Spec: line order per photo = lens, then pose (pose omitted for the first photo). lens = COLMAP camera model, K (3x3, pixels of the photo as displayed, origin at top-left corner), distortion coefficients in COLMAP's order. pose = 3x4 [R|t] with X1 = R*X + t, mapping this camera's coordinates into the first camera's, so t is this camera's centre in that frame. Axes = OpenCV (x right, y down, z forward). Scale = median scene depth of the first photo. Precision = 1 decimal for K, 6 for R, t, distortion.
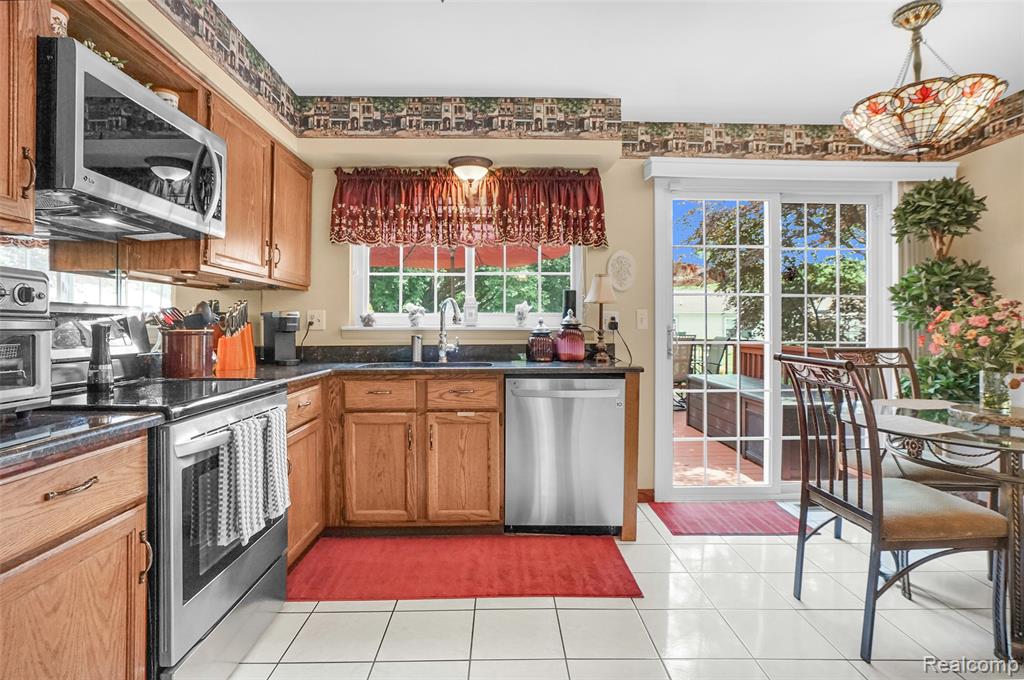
lens RADIAL K [[543.2, 0, 516.6], [0, 543.2, 322.2], [0, 0, 1]] dist [-0.049985, 0.023311]
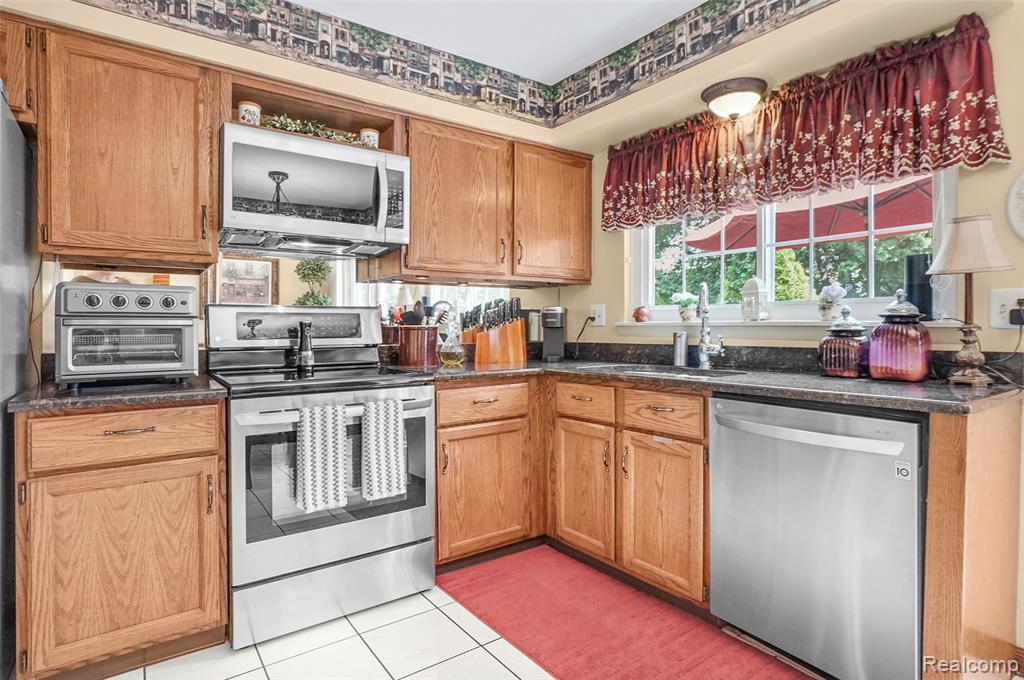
lens RADIAL K [[543.2, 0, 504.4], [0, 543.2, 323.6], [0, 0, 1]] dist [-0.049985, 0.023311]
pose [[0.552296, -0.004431, -0.833636, 0.350893], [0.012244, 0.999921, 0.002797, 0.006584], [0.833558, -0.011752, 0.552307, 0.369809]]
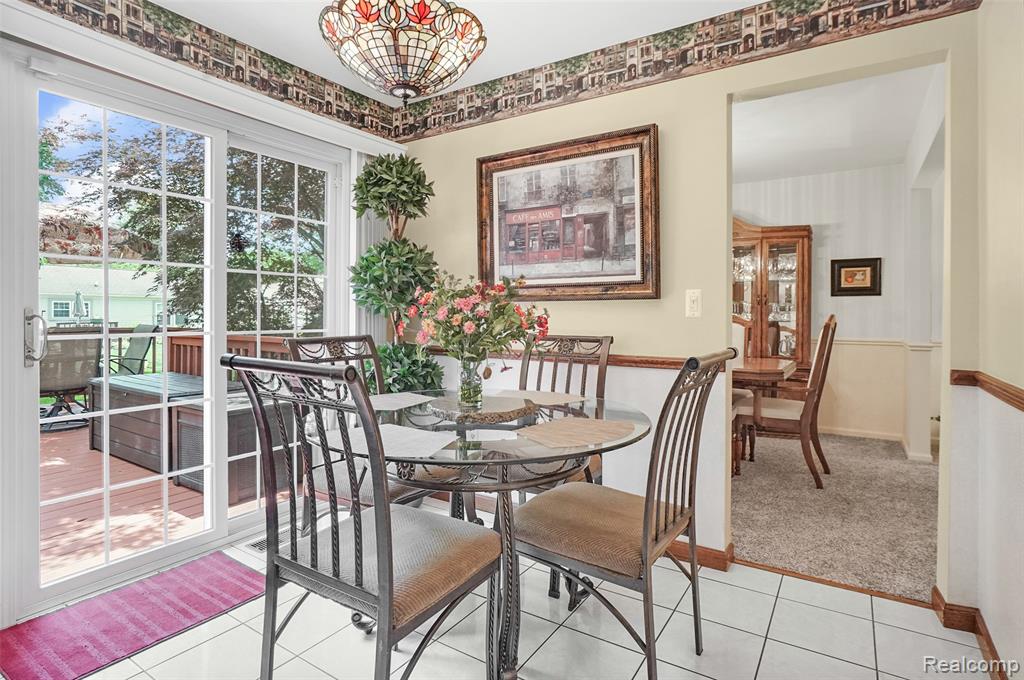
lens RADIAL K [[543.2, 0, 476.7], [0, 543.2, 314.3], [0, 0, 1]] dist [-0.049985, 0.023311]
pose [[0.616784, -0.000172, 0.787132, 0.140063], [-0.008011, 0.999947, 0.006496, 0.005543], [-0.787092, -0.010312, 0.616750, 0.314348]]
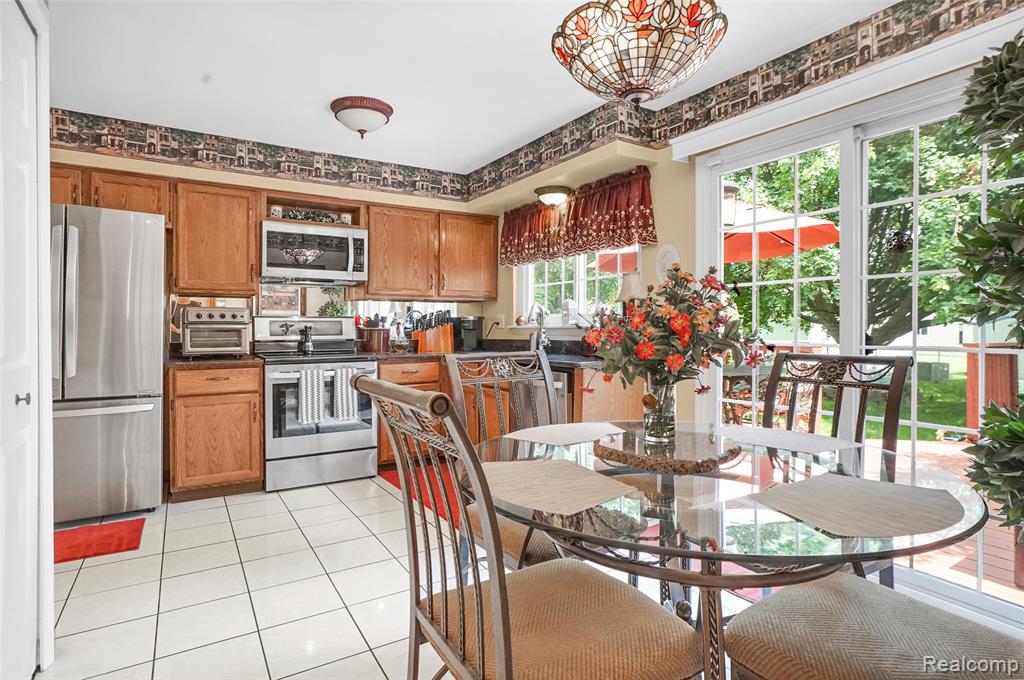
lens RADIAL K [[543.2, 0, 509.2], [0, 543.2, 323.5], [0, 0, 1]] dist [-0.049985, 0.023311]
pose [[0.502087, -0.006436, -0.864793, 0.957765], [0.012001, 0.999928, -0.000474, 0.003475], [0.864734, -0.010141, 0.502128, 0.316439]]
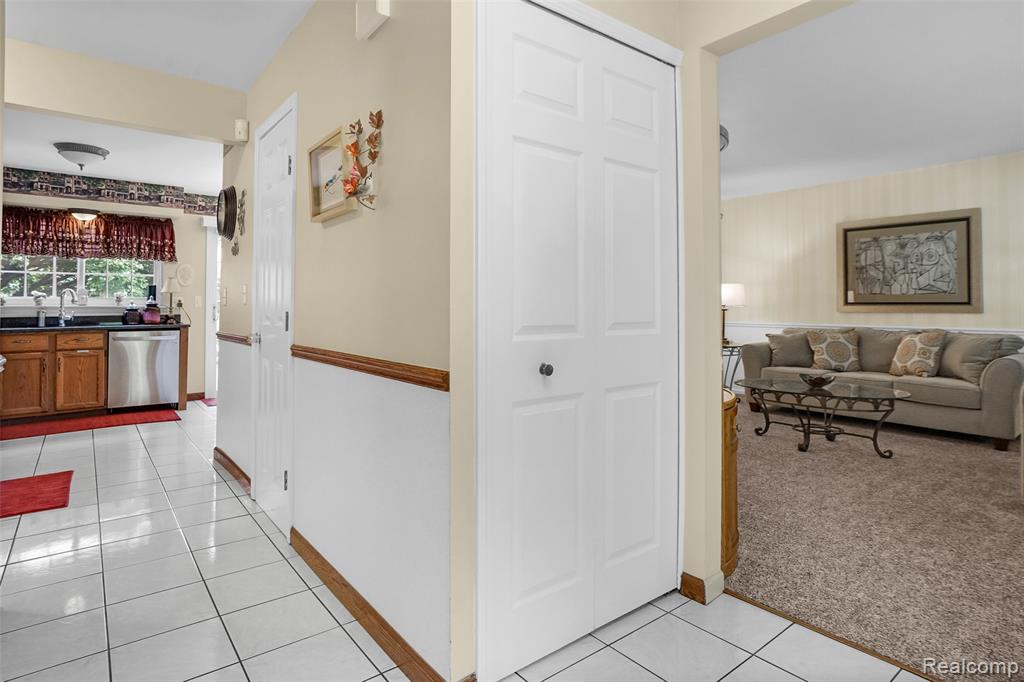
lens RADIAL K [[543.2, 0, 525.9], [0, 543.2, 295.2], [0, 0, 1]] dist [-0.049985, 0.023311]
pose [[0.783057, 0.012282, 0.621829, -0.031471], [-0.006699, 0.999914, -0.011313, -0.014877], [-0.621914, 0.004693, 0.783071, -1.256764]]
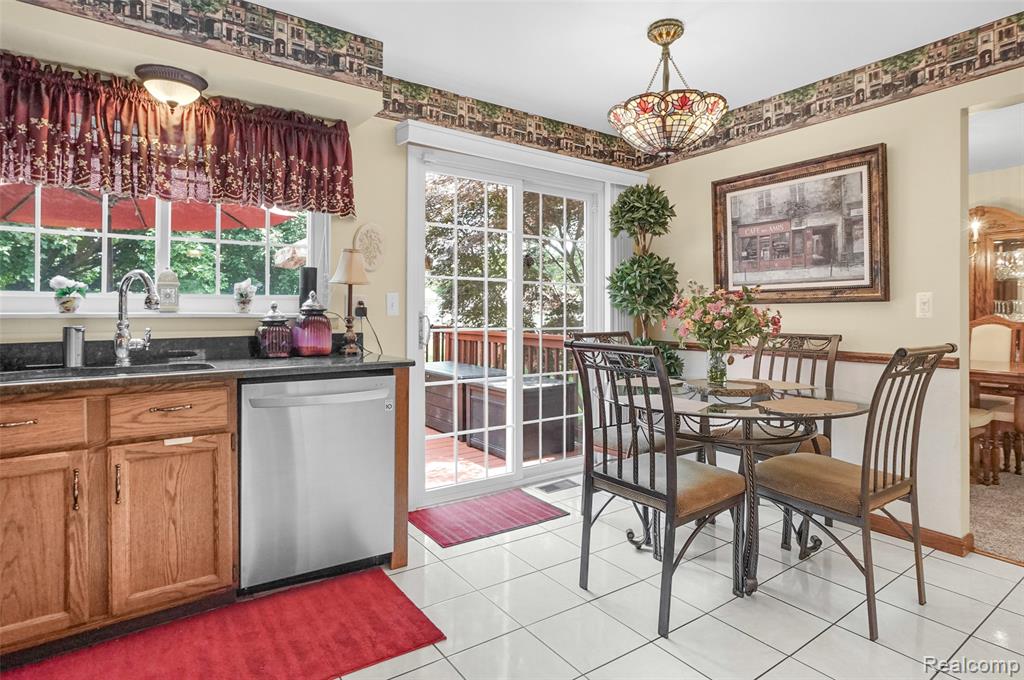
lens RADIAL K [[543.2, 0, 510.5], [0, 543.2, 308.3], [0, 0, 1]] dist [-0.049985, 0.023311]
pose [[0.834036, 0.004783, 0.551689, -0.102067], [-0.005851, 0.999983, 0.000176, 0.000106], [-0.551679, -0.003375, 0.834050, 0.187407]]
